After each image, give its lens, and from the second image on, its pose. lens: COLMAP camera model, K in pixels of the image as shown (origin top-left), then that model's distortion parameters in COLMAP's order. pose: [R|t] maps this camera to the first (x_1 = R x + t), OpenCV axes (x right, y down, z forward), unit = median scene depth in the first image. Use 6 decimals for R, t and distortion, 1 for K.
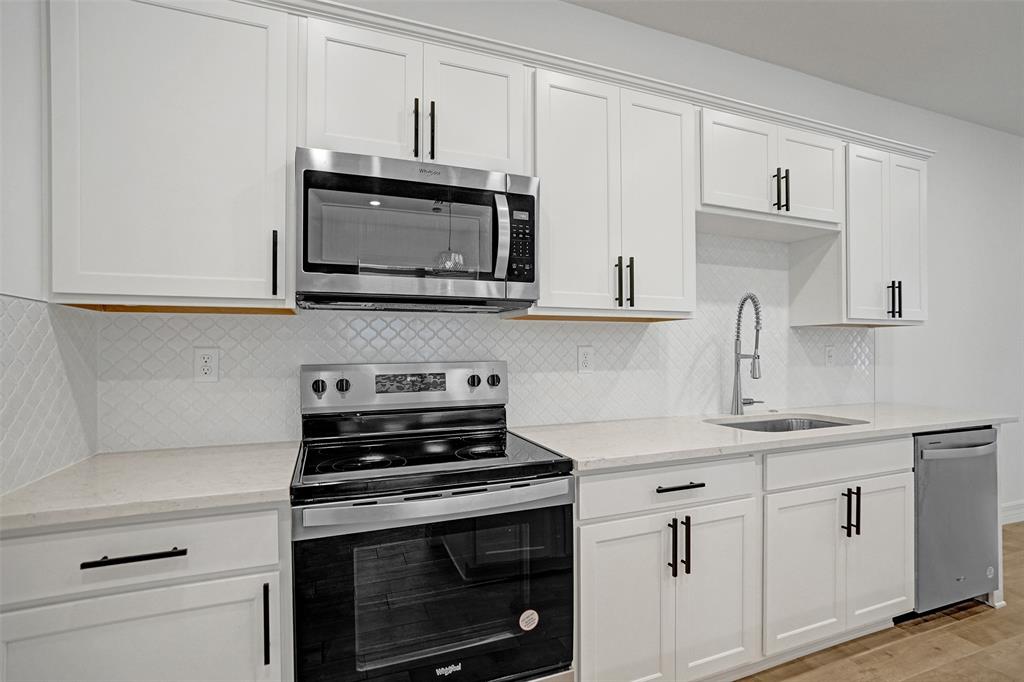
lens RADIAL K [[493.9, 0, 513.3], [0, 493.9, 349.4], [0, 0, 1]] dist [-0.053965, 0.030371]
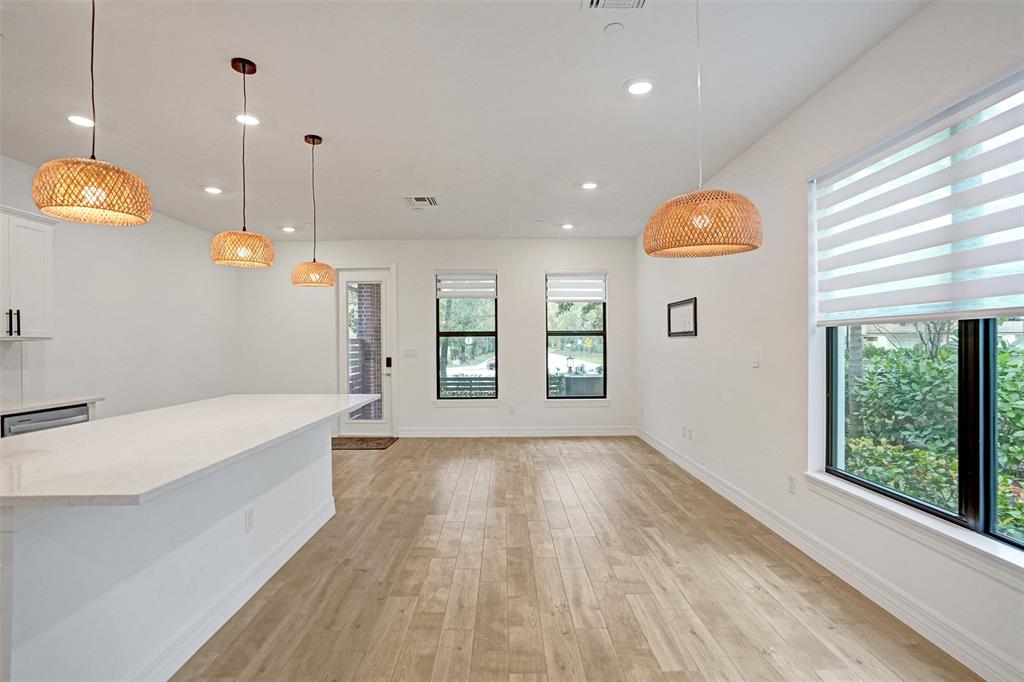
lens RADIAL K [[480.2, 0, 510.6], [0, 480.2, 345.4], [0, 0, 1]] dist [-0.053124, 0.030641]
pose [[0.356892, -0.006240, 0.934125, 0.043734], [0.011751, 0.999929, 0.002190, -0.031579], [-0.934072, 0.010196, 0.356939, -1.108734]]
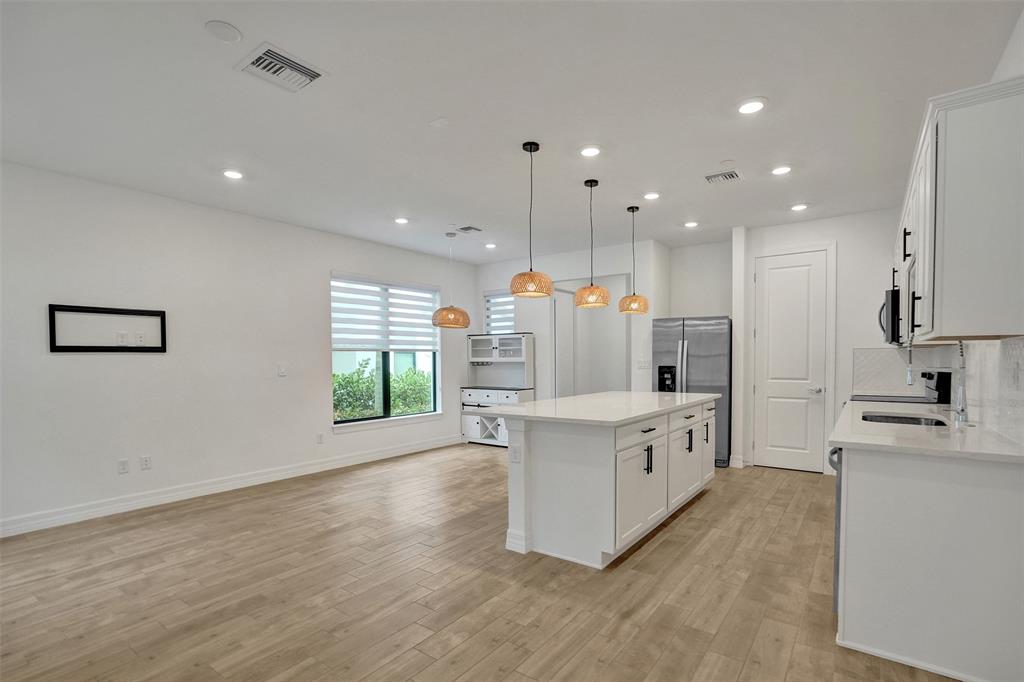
lens RADIAL K [[493.3, 0, 507.6], [0, 493.3, 373.3], [0, 0, 1]] dist [-0.051944, 0.030717]
pose [[-0.853829, 0.023192, -0.520037, 2.580255], [0.006617, 0.999410, 0.033707, -0.032595], [0.520512, 0.025339, -0.853478, 1.849103]]
